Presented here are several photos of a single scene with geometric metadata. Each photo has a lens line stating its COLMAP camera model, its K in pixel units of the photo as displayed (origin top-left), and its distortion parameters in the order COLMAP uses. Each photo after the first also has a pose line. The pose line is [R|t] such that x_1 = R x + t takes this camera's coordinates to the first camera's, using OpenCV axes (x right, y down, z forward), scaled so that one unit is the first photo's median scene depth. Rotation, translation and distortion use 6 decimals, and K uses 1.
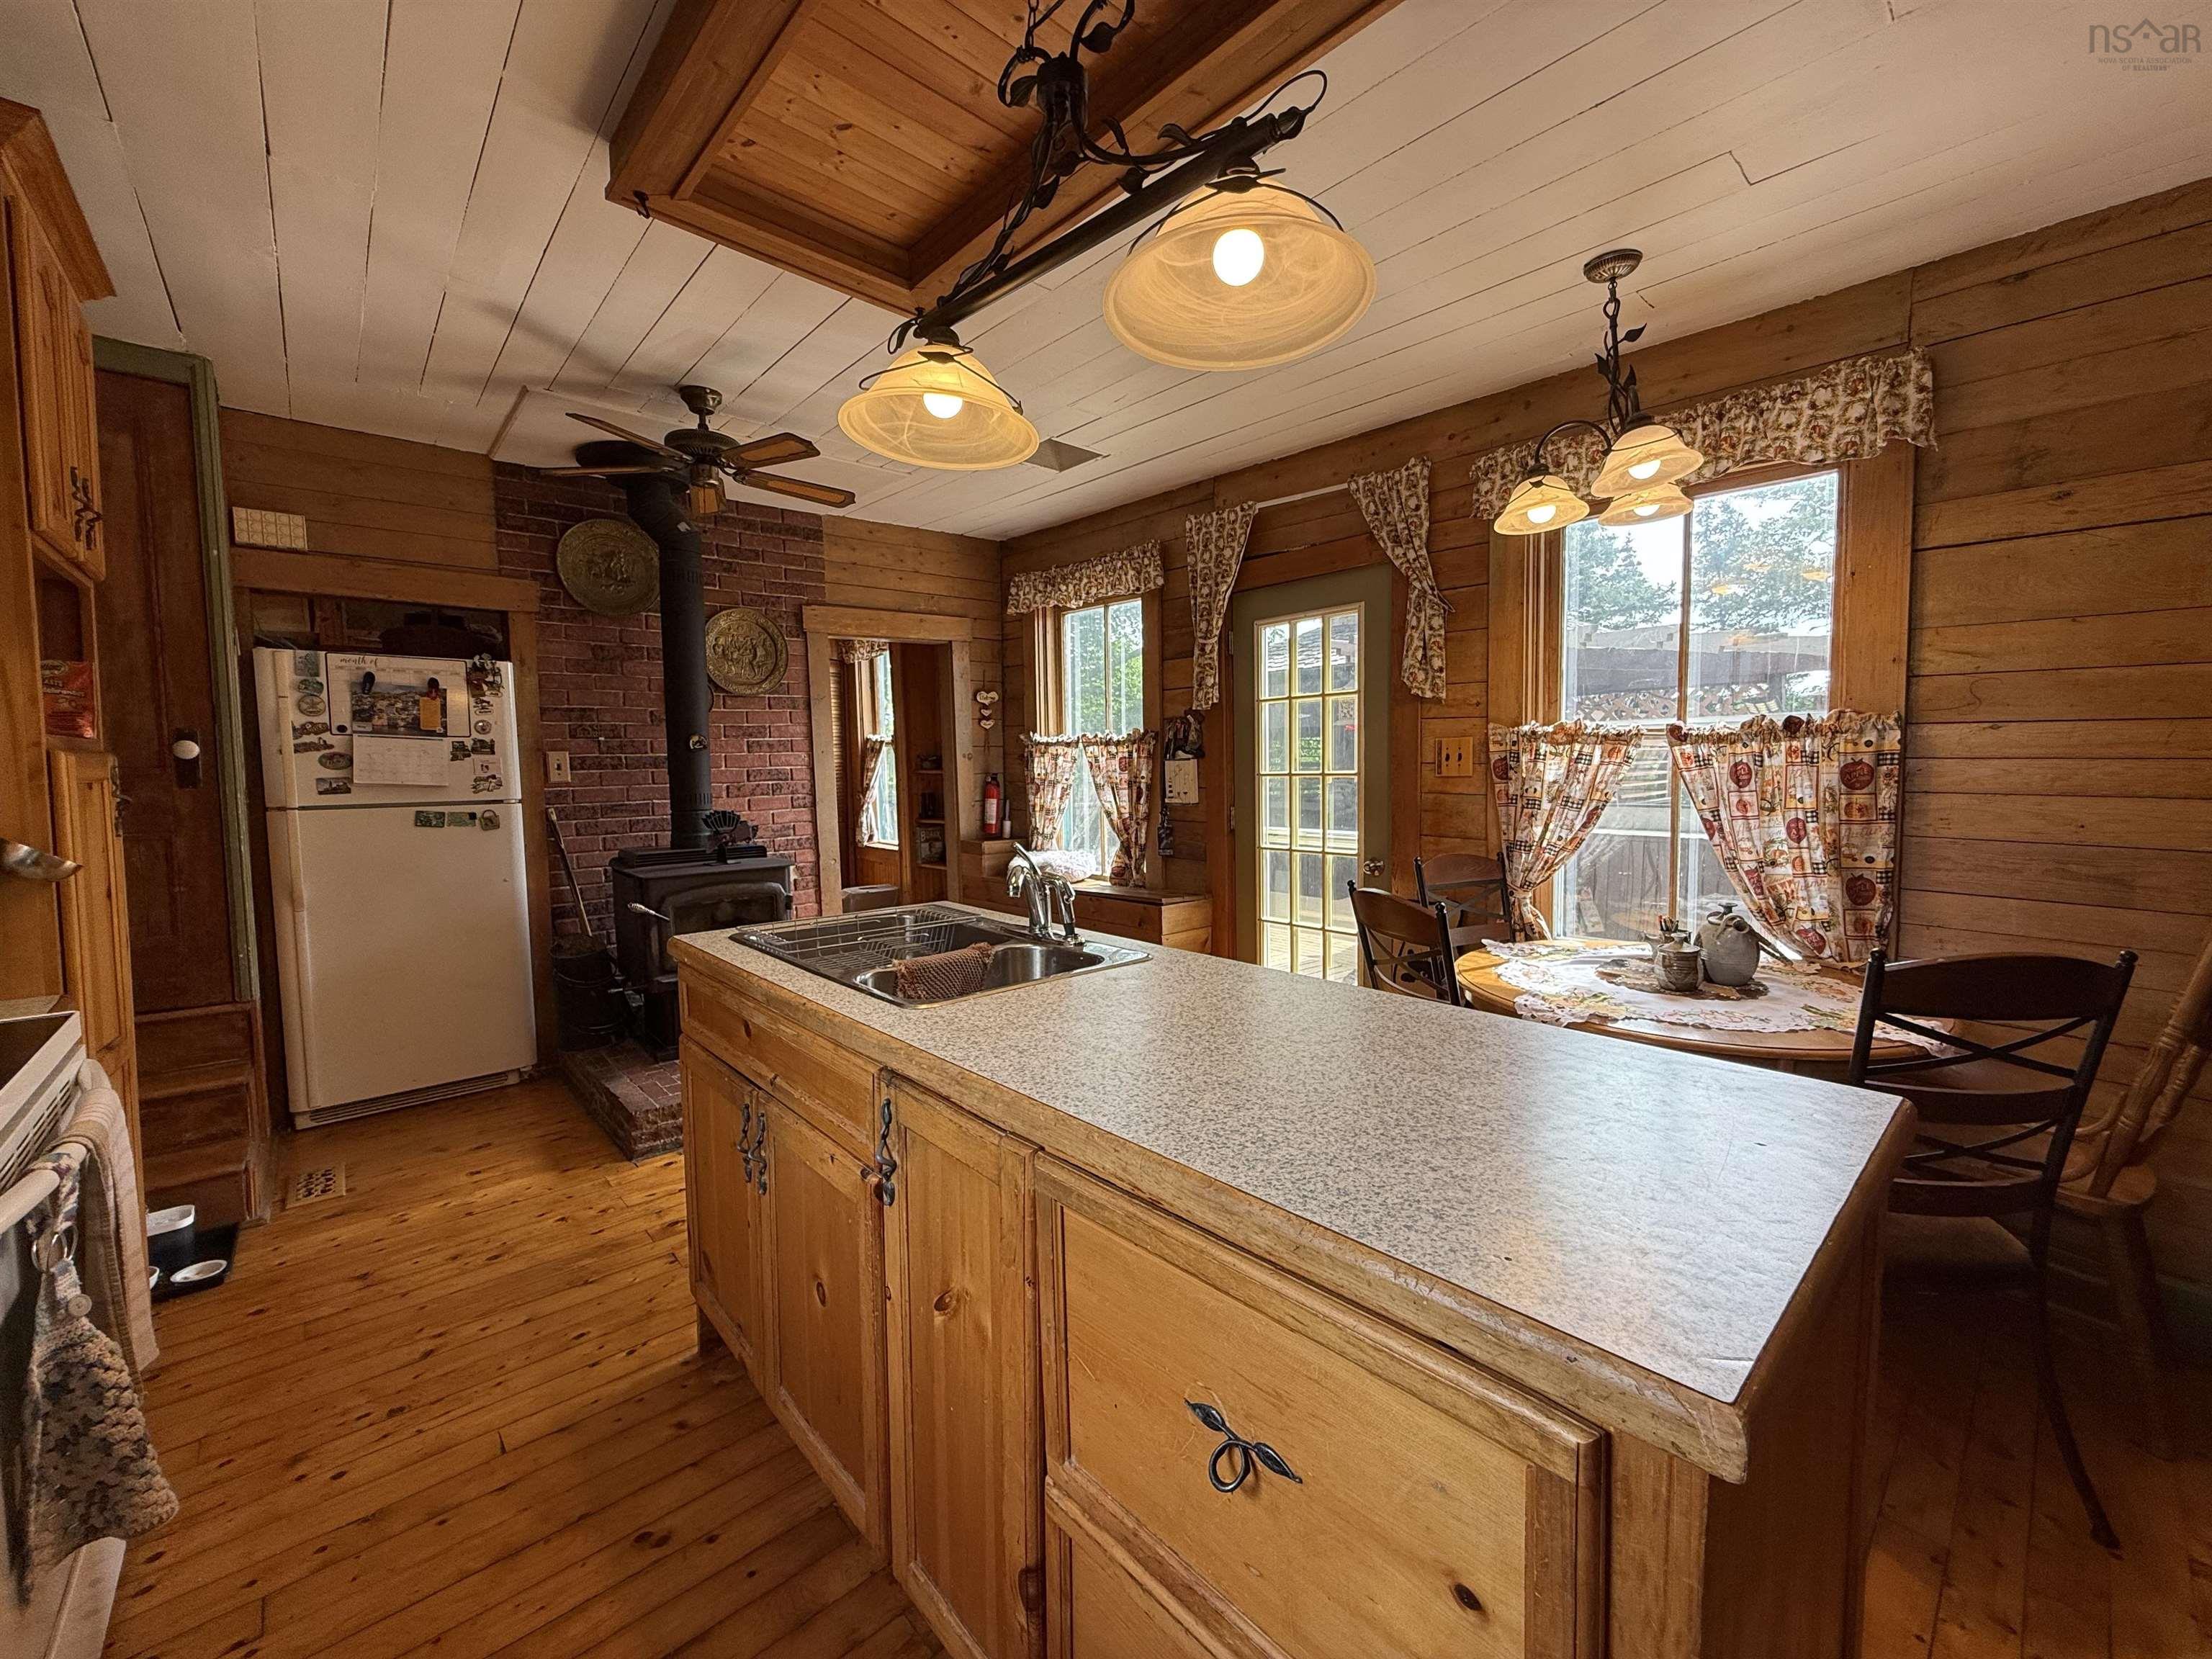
lens RADIAL K [[882.5, 0, 1095.9], [0, 882.5, 821.5], [0, 0, 1]] dist [-0.000363, -0.001027]
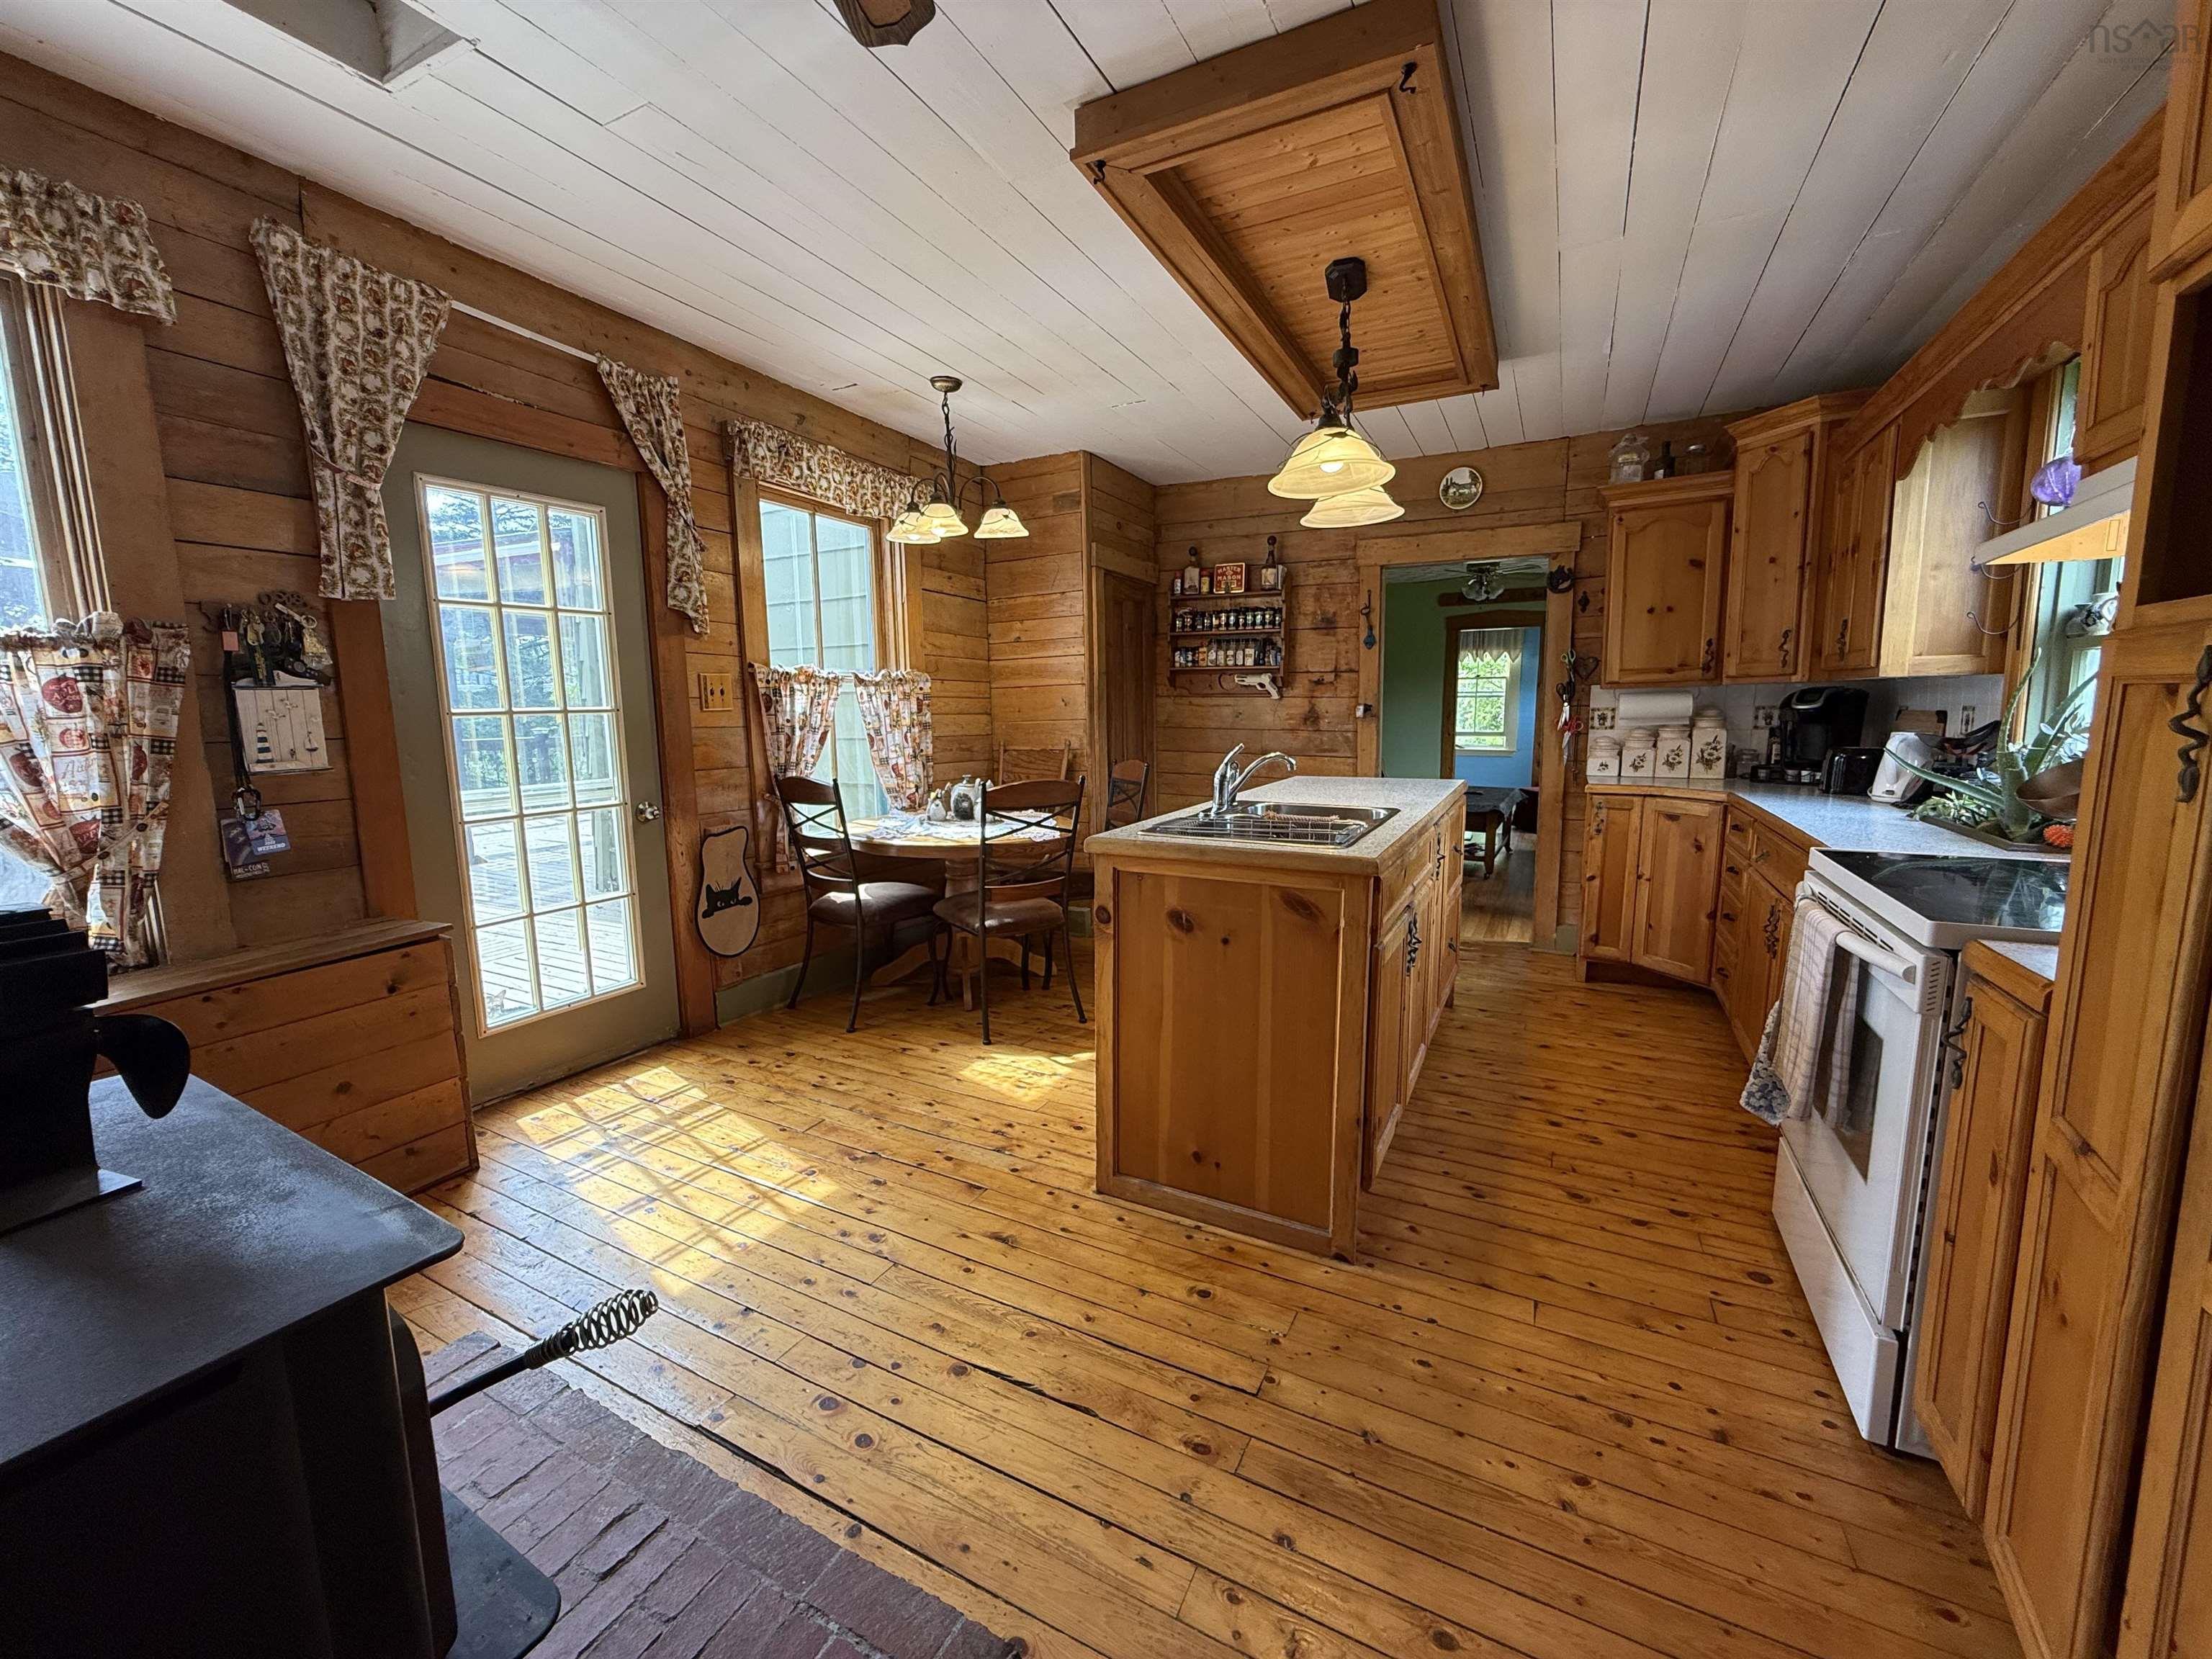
lens RADIAL K [[882.5, 0, 1088.2], [0, 882.5, 823.8], [0, 0, 1]] dist [-0.000363, -0.001027]
pose [[-0.347558, -0.123434, 0.929498, -0.774050], [0.065995, 0.985619, 0.155563, -0.054217], [-0.935333, 0.115409, -0.334414, 0.987095]]
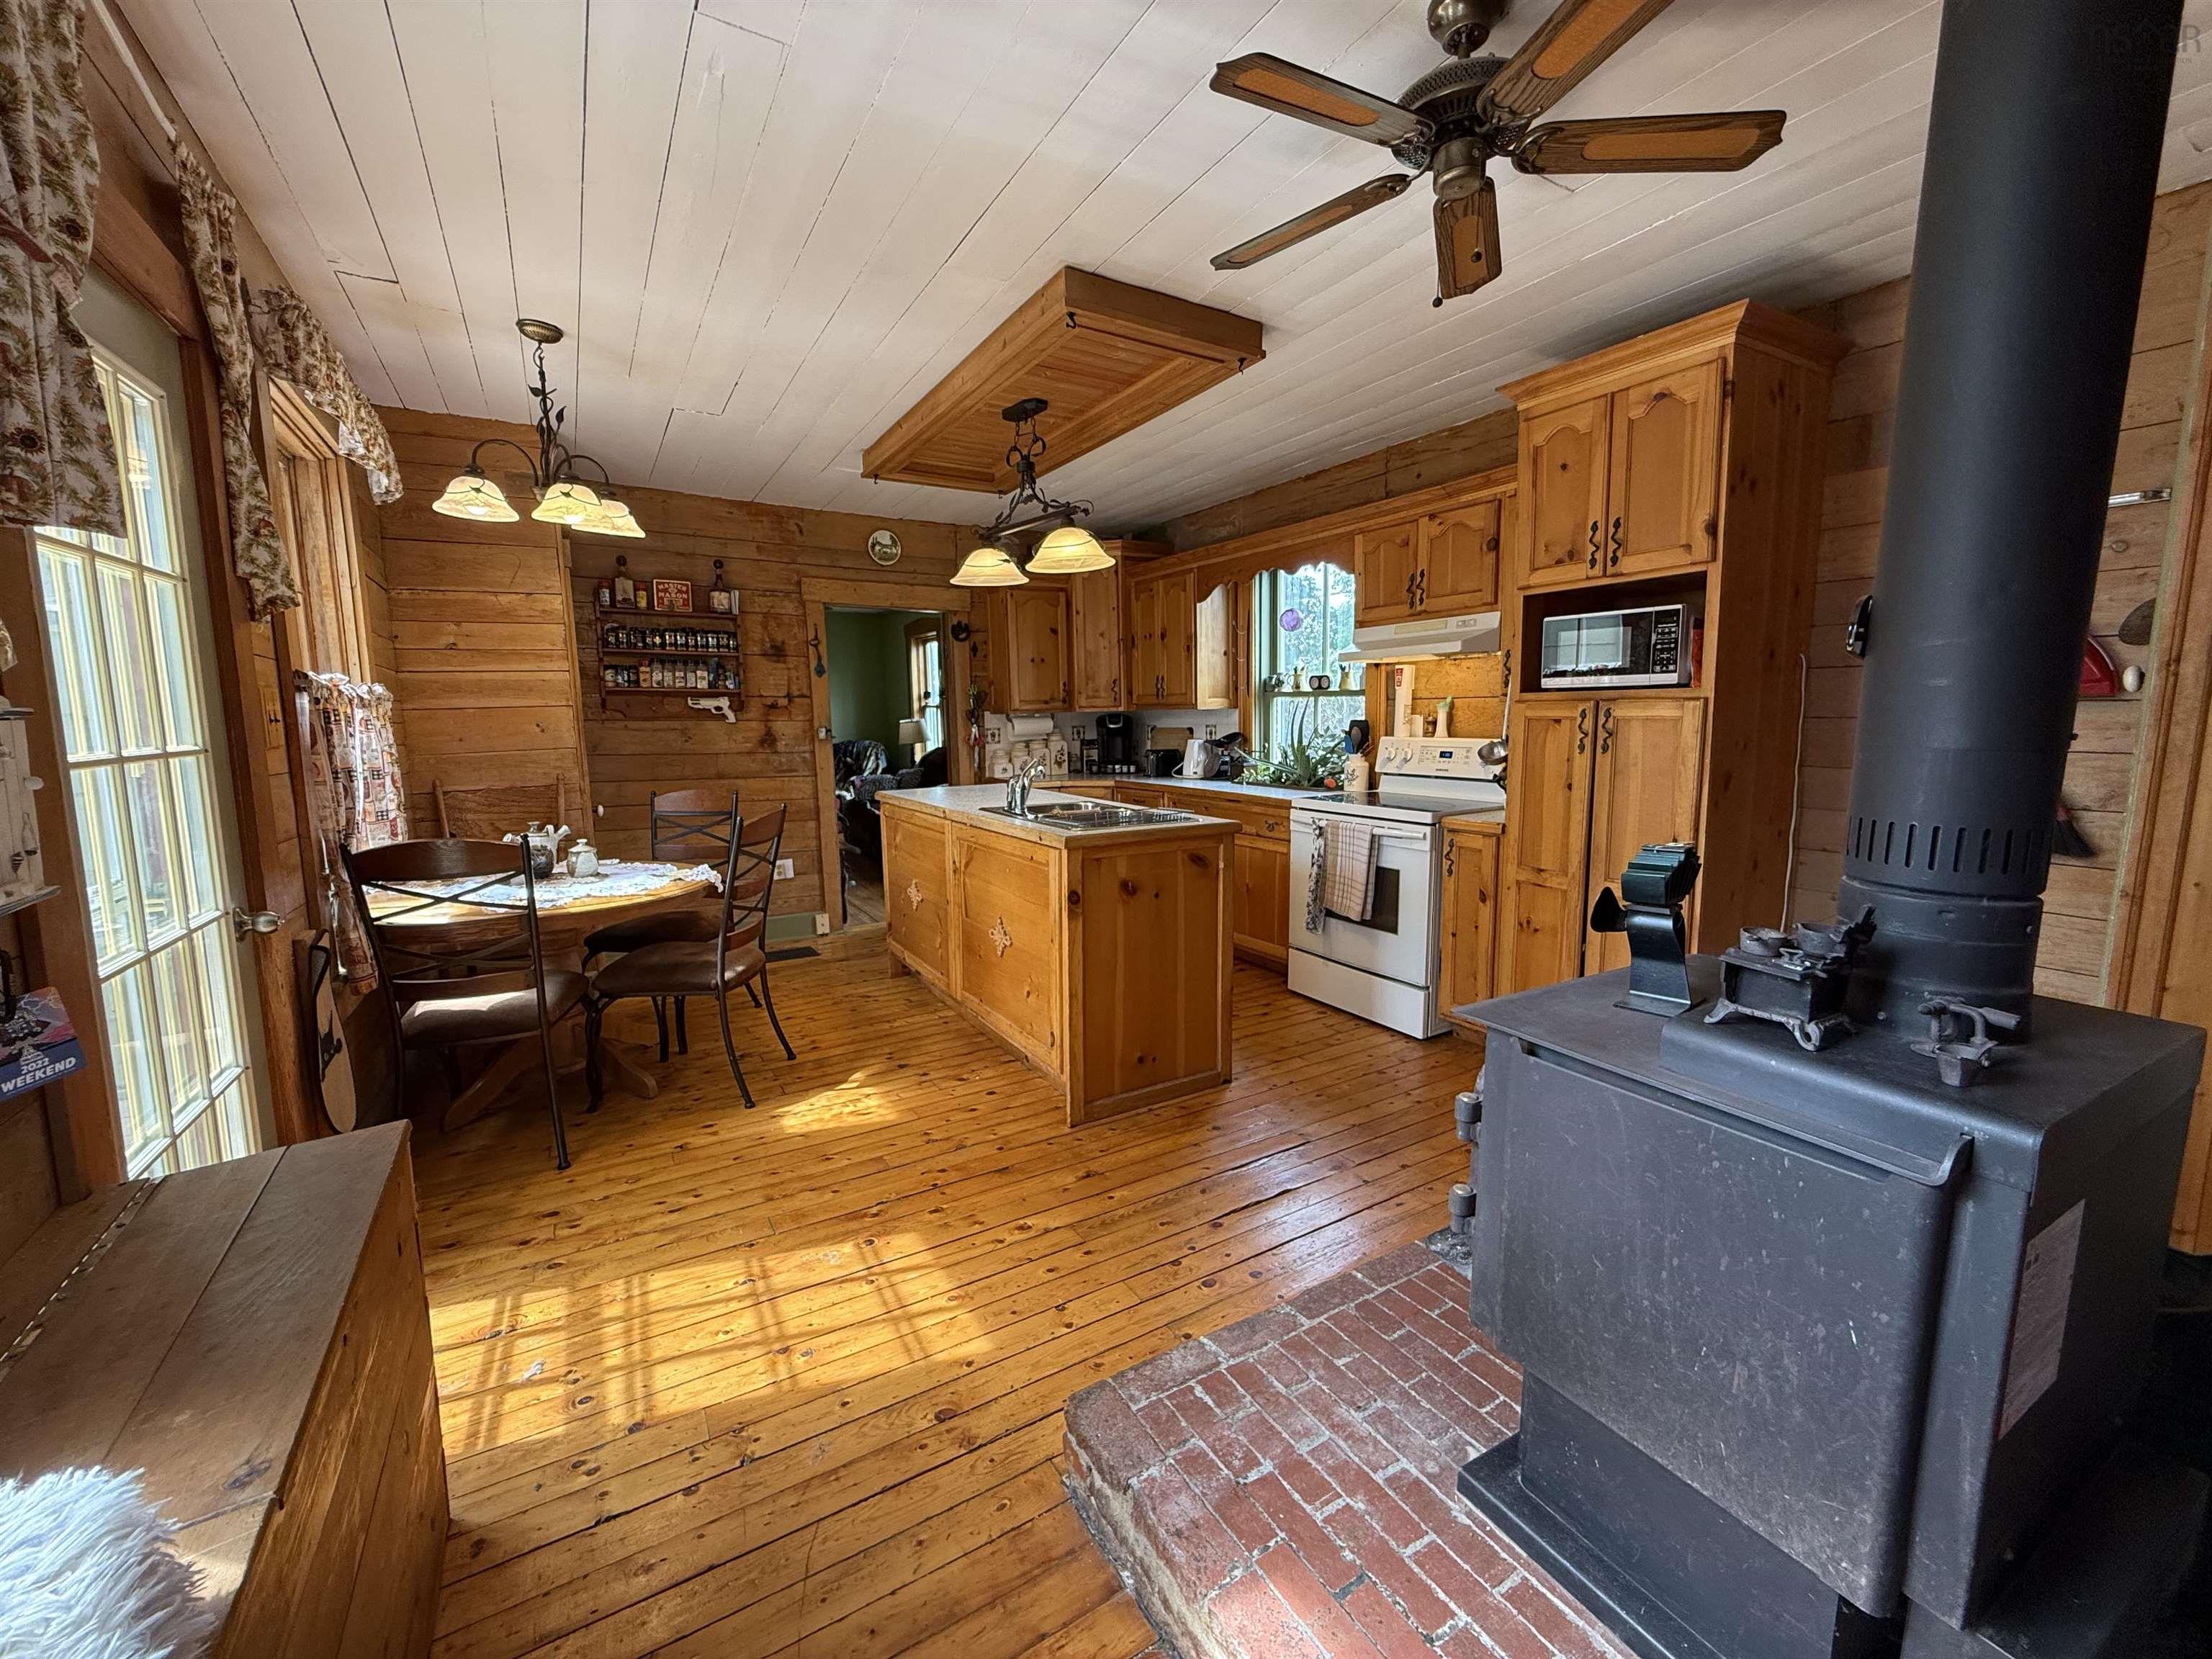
lens RADIAL K [[882.5, 0, 1105.8], [0, 882.5, 821.1], [0, 0, 1]] dist [-0.000363, -0.001027]
pose [[-0.983062, -0.011678, 0.182900, -0.323218], [0.021841, 0.983391, 0.180180, -0.104669], [-0.181966, 0.181123, -0.966480, 1.578336]]
